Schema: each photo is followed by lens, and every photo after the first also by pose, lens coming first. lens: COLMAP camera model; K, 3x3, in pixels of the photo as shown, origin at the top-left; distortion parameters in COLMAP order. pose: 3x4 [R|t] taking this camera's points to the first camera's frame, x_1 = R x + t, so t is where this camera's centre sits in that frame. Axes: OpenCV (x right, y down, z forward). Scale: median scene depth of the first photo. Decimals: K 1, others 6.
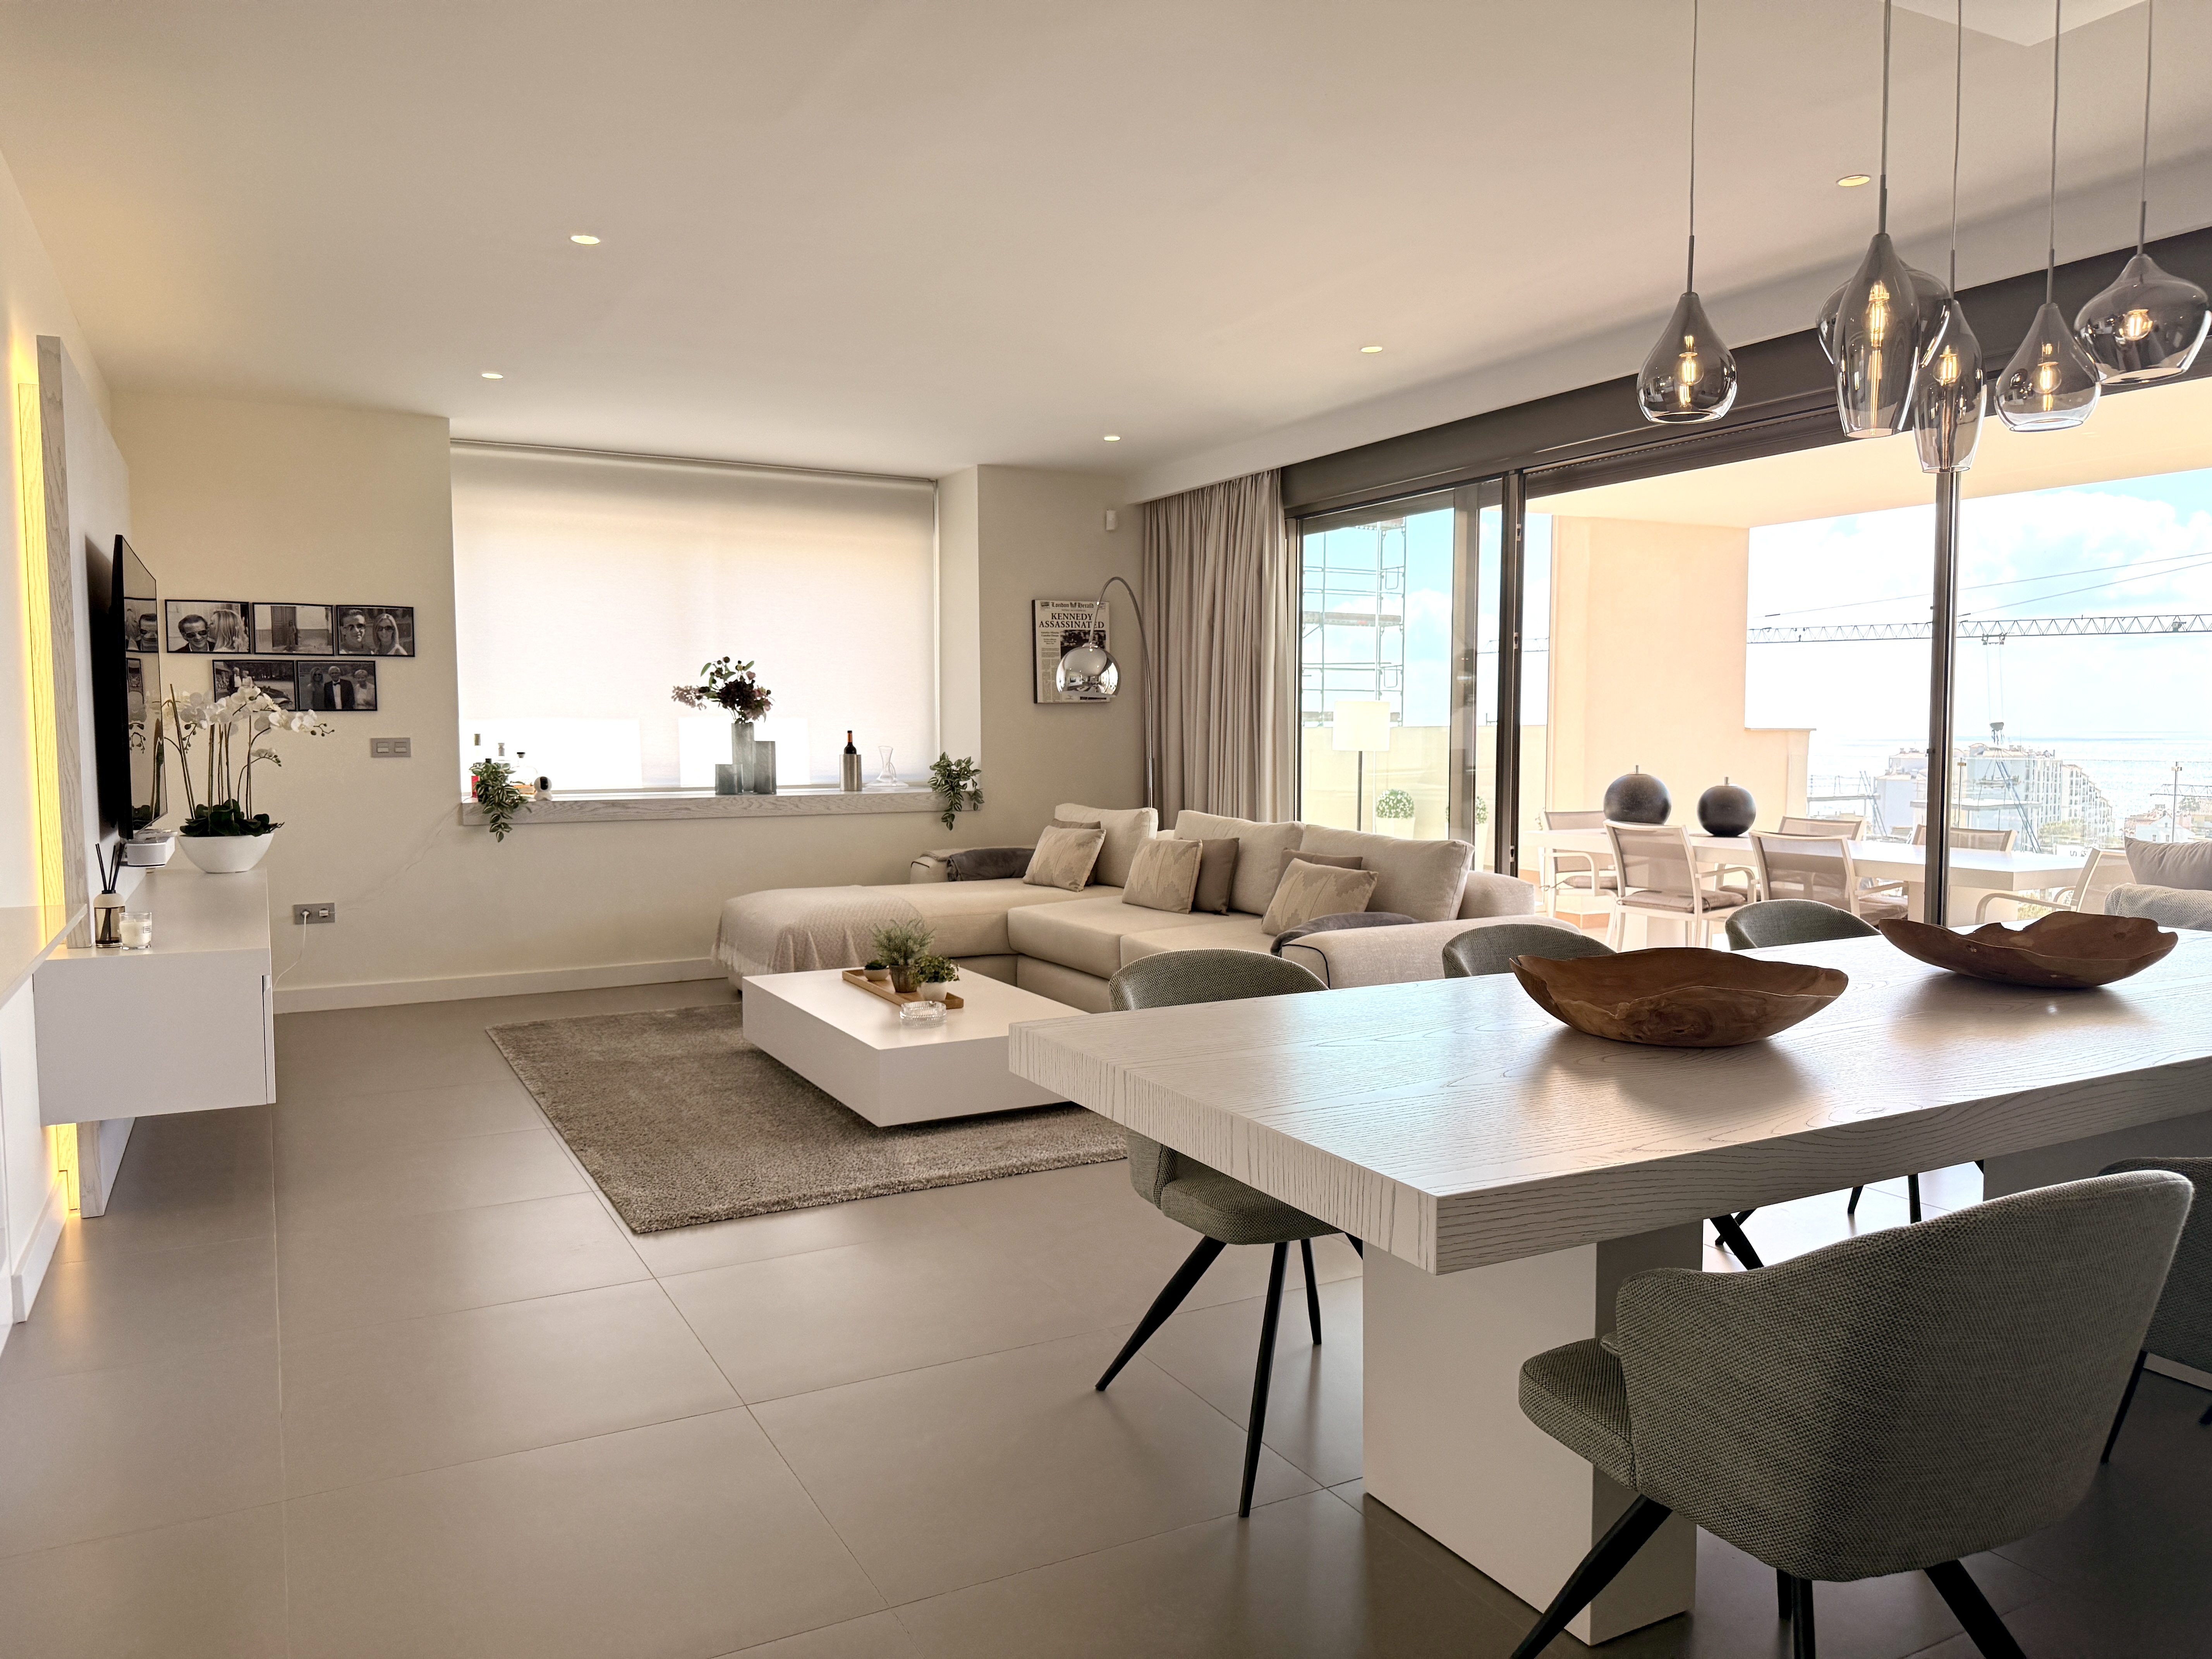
lens RADIAL K [[1554.2, 0, 1106.0], [0, 1554.2, 829.5], [0, 0, 1]] dist [0.070083, -0.101637]
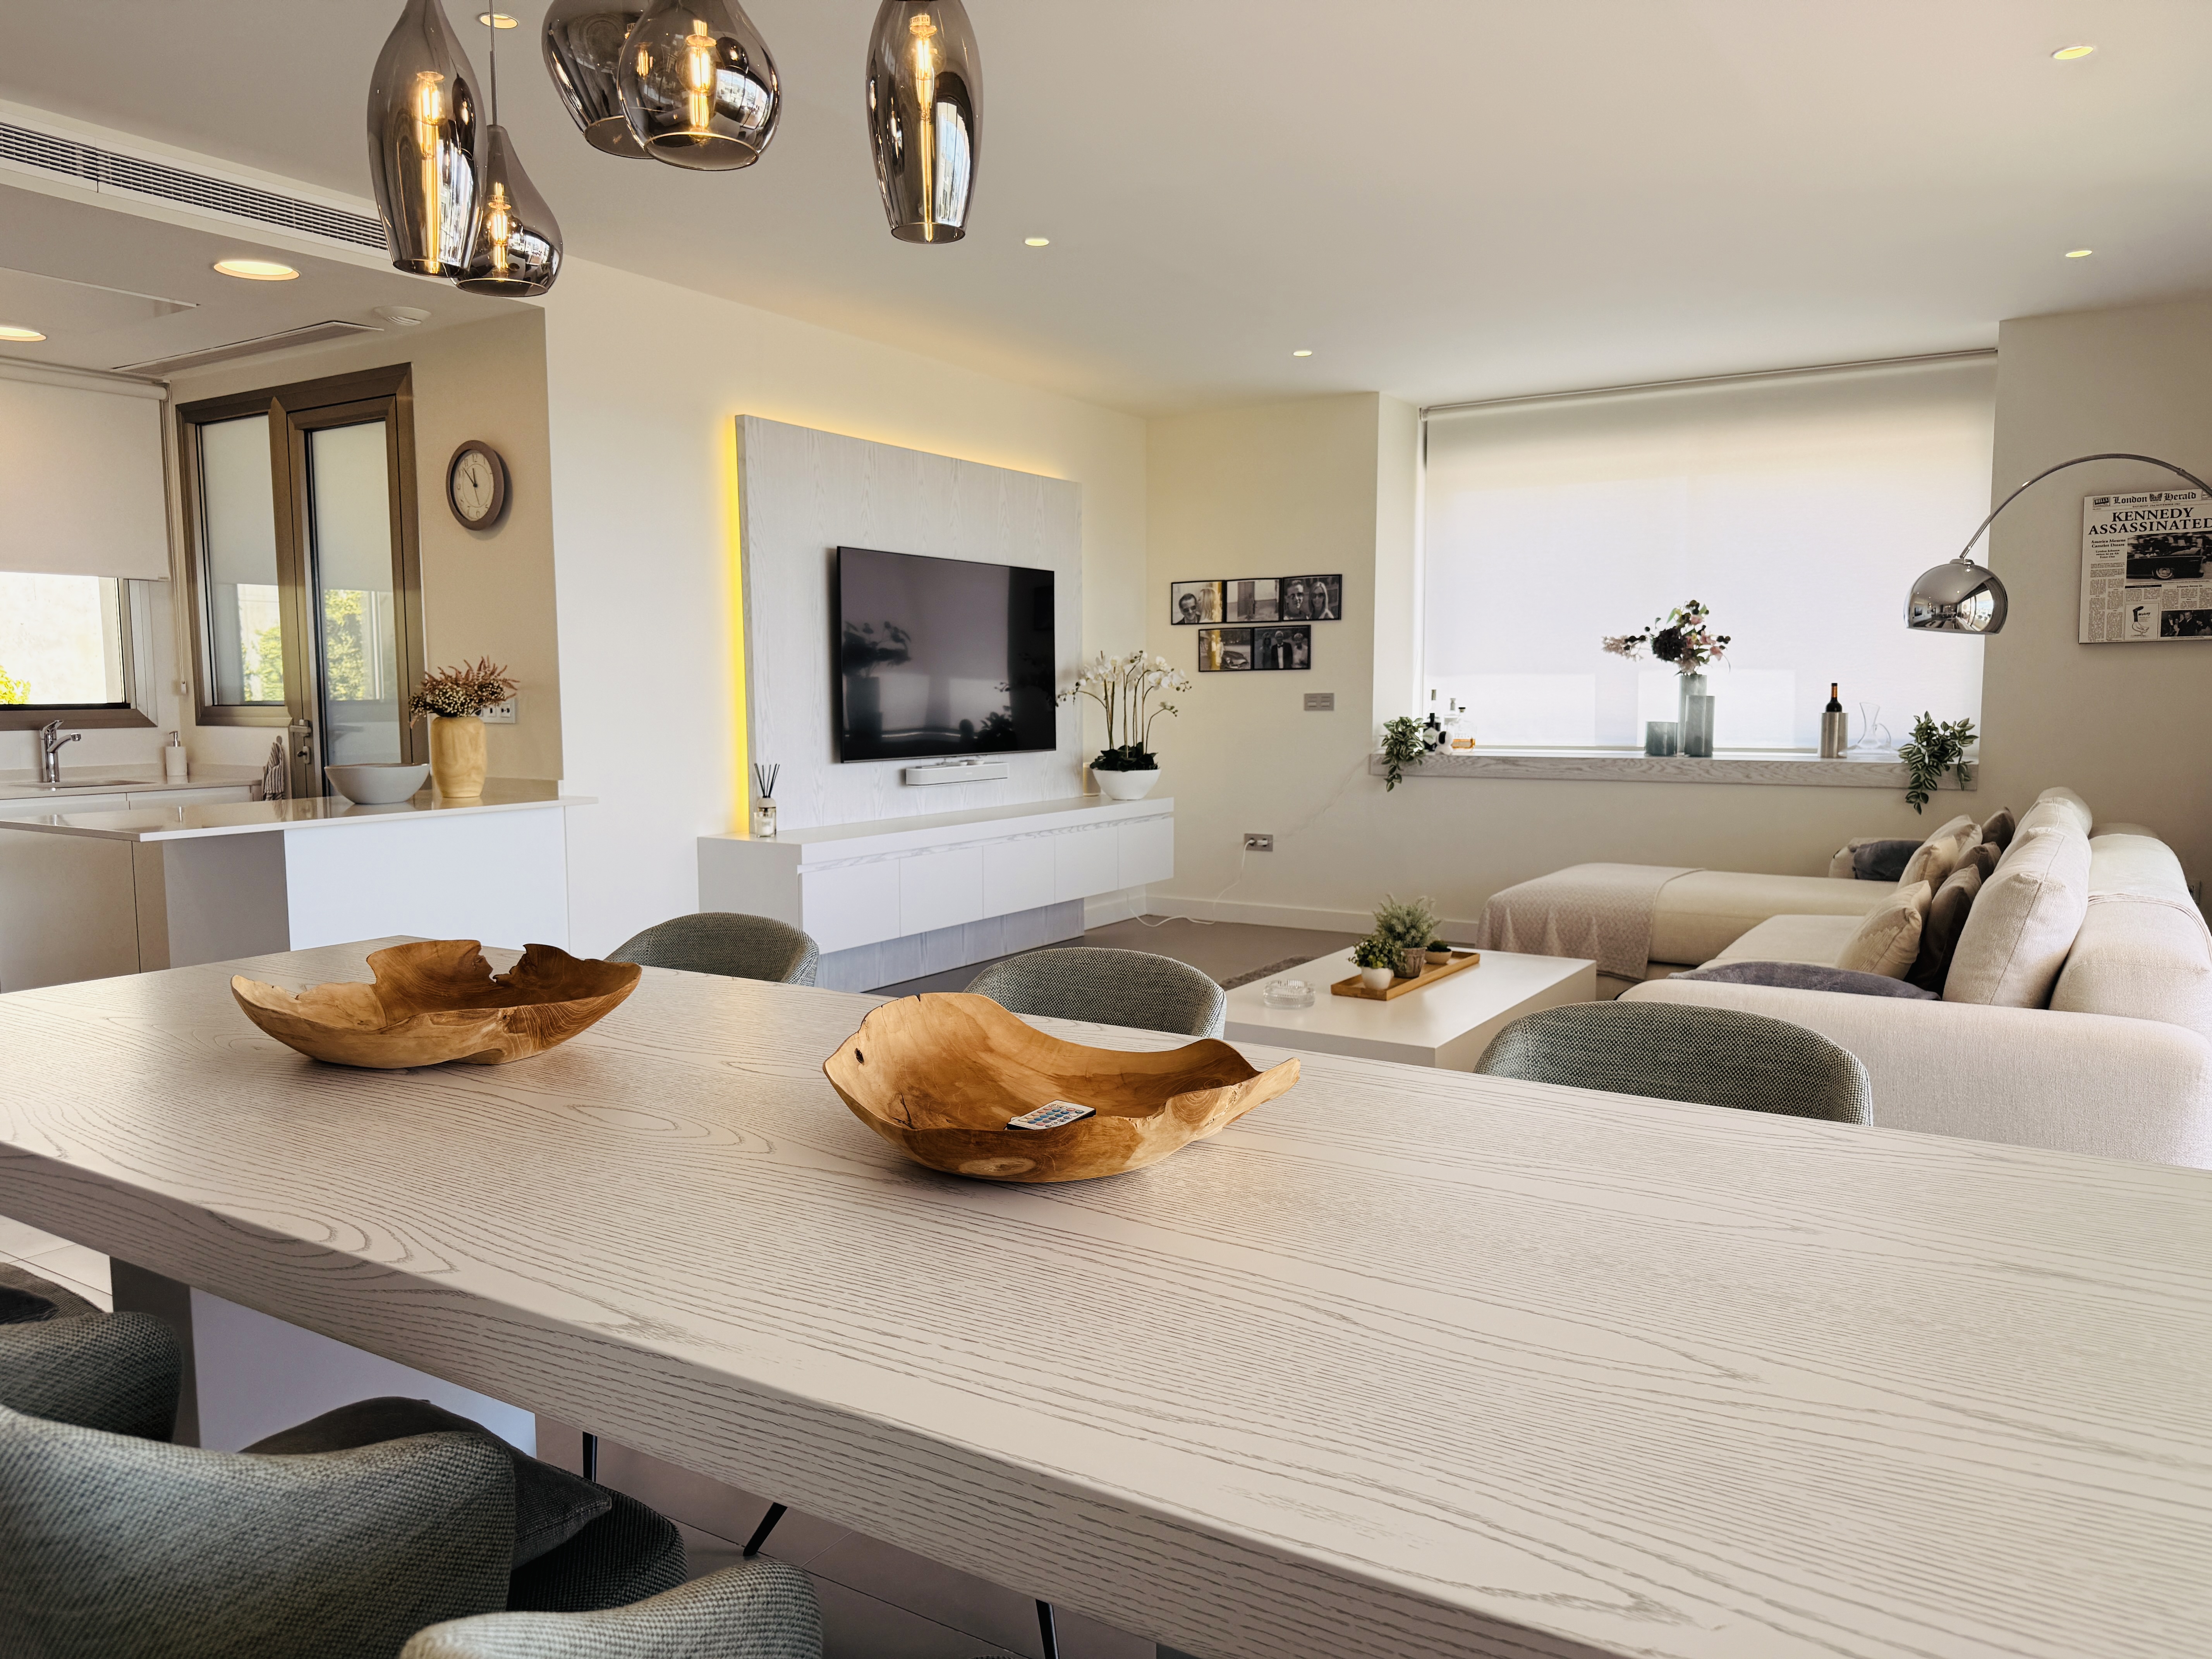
lens RADIAL K [[1554.2, 0, 1106.0], [0, 1554.2, 829.5], [0, 0, 1]] dist [0.070083, -0.101637]
pose [[0.494066, 0.078038, -0.865915, 0.479379], [-0.052992, 0.996815, 0.059599, -0.021543], [0.867808, 0.016441, 0.496627, 0.349631]]
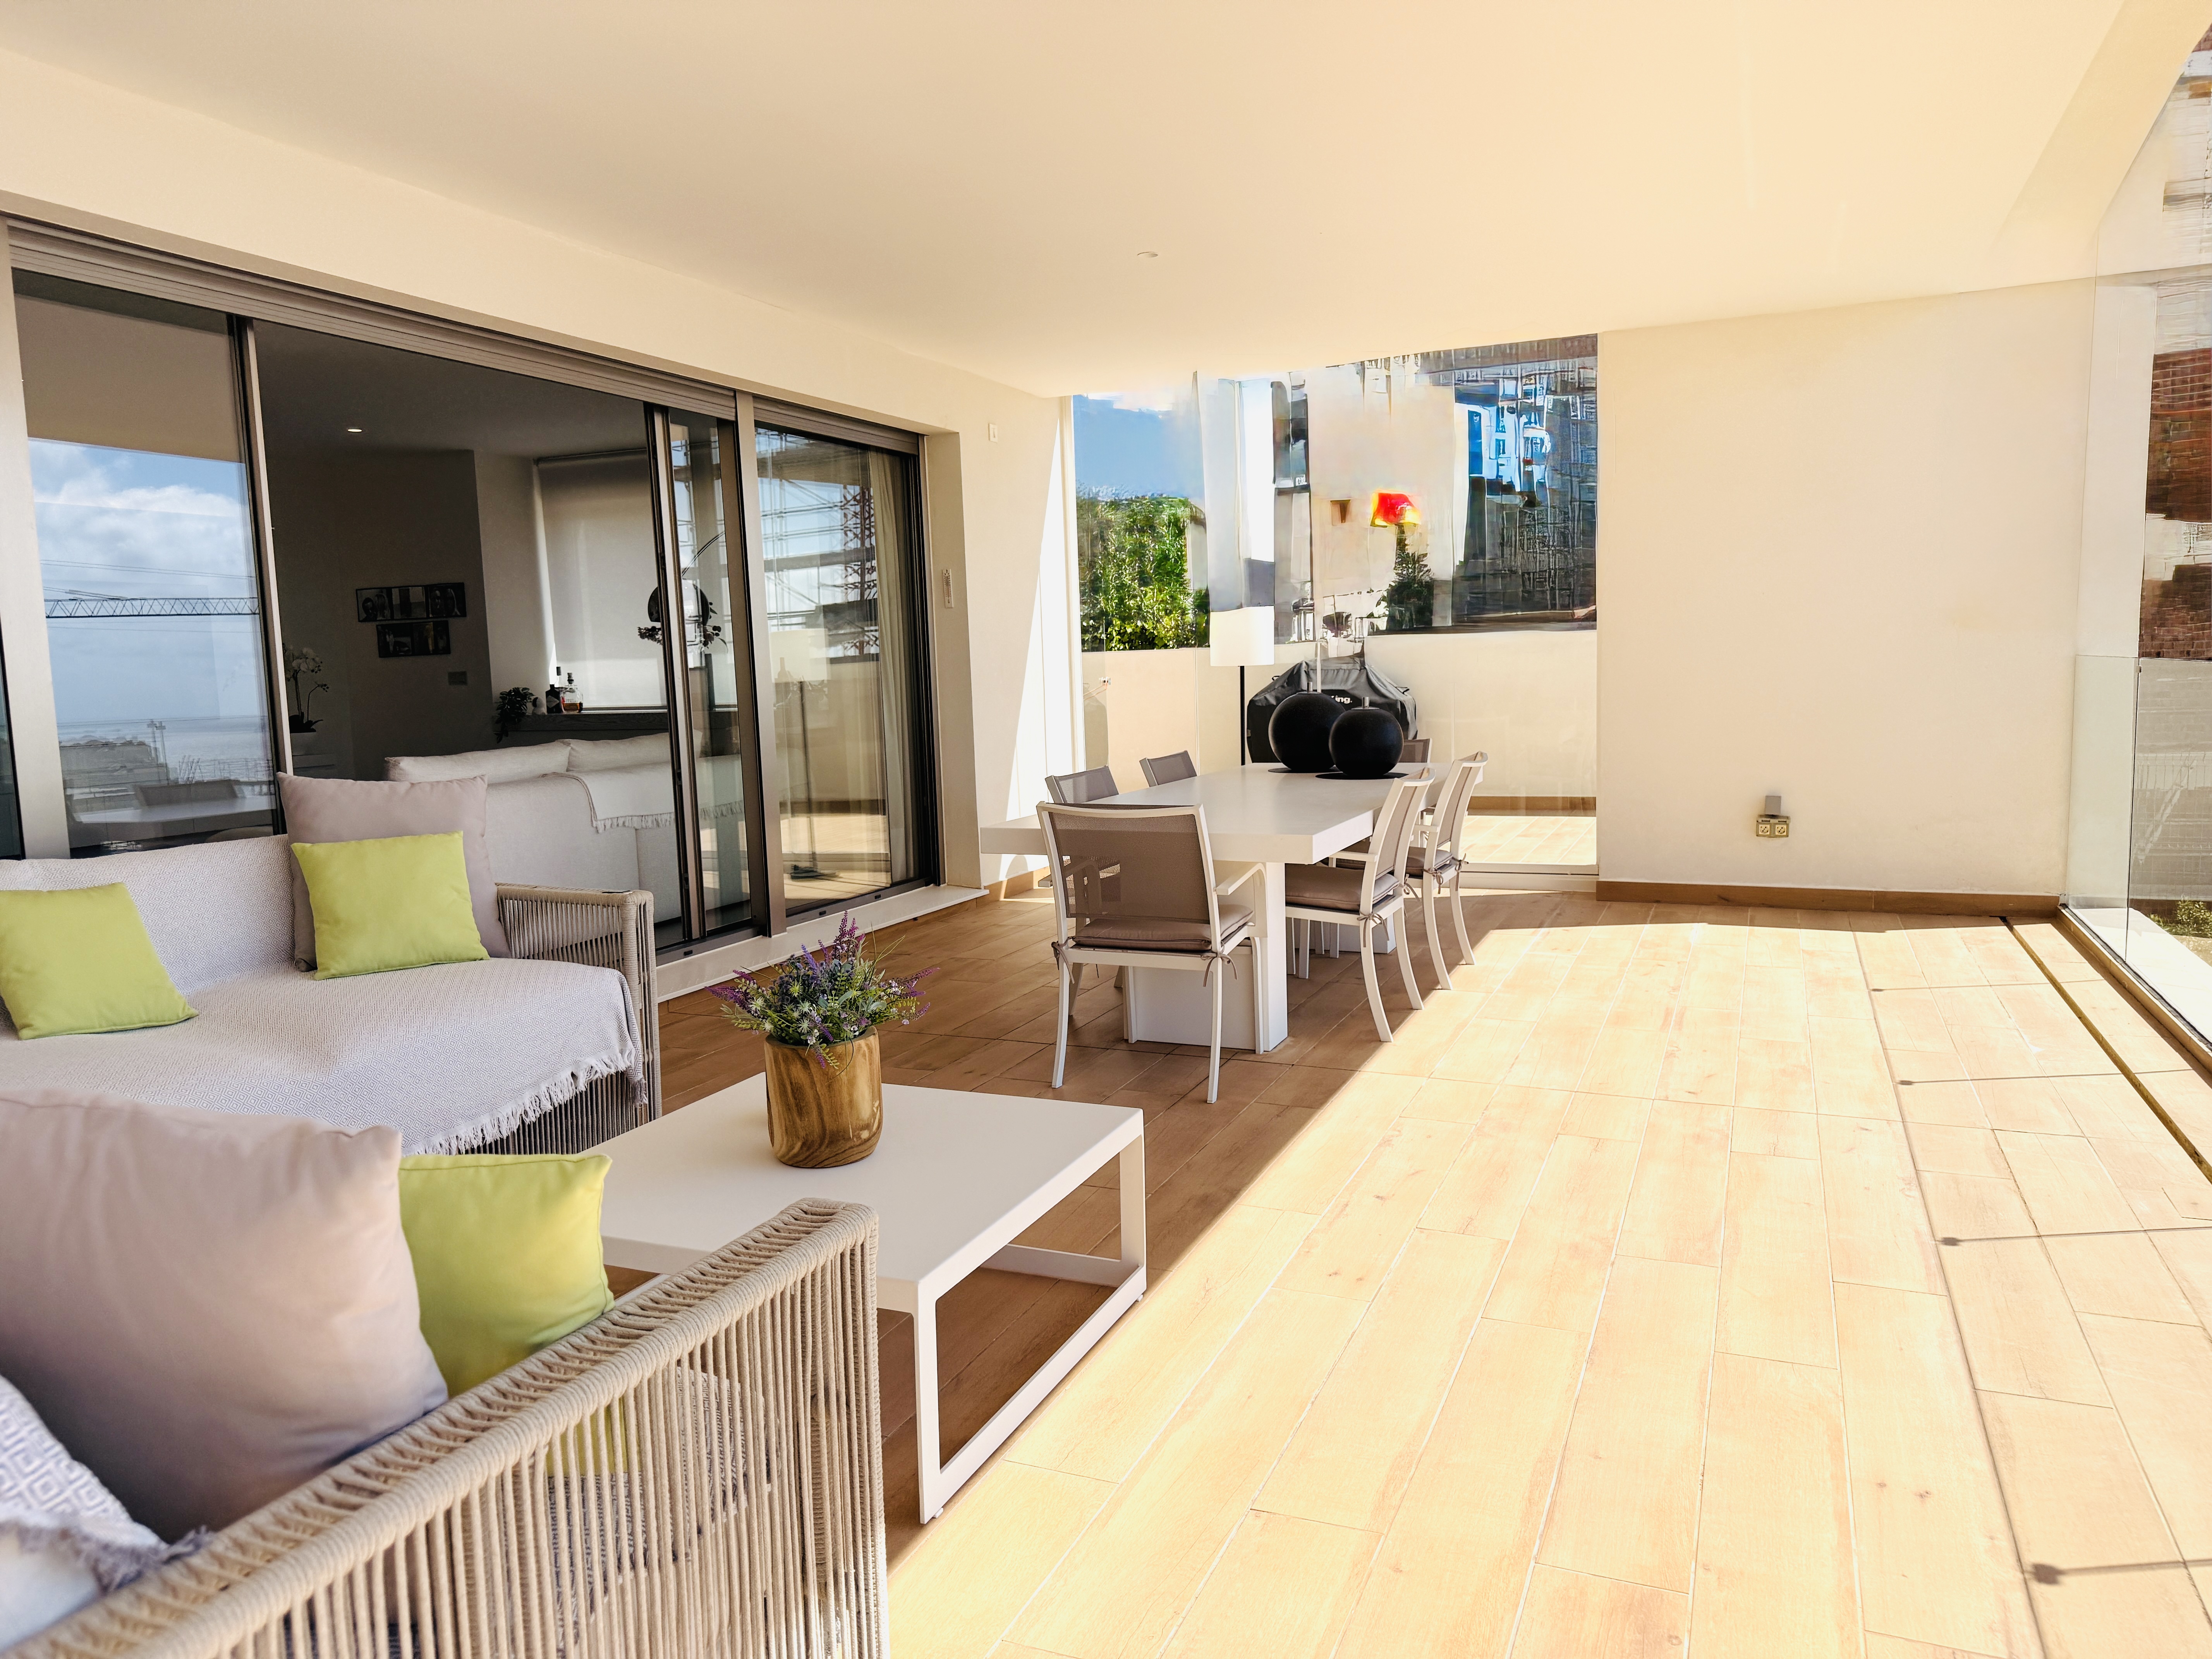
lens RADIAL K [[1554.2, 0, 1106.0], [0, 1554.2, 829.5], [0, 0, 1]] dist [0.070083, -0.101637]
pose [[0.621859, 0.069147, -0.780071, 1.218967], [-0.024059, 0.997311, 0.069224, -0.029163], [0.782760, -0.024280, 0.621850, 0.601671]]
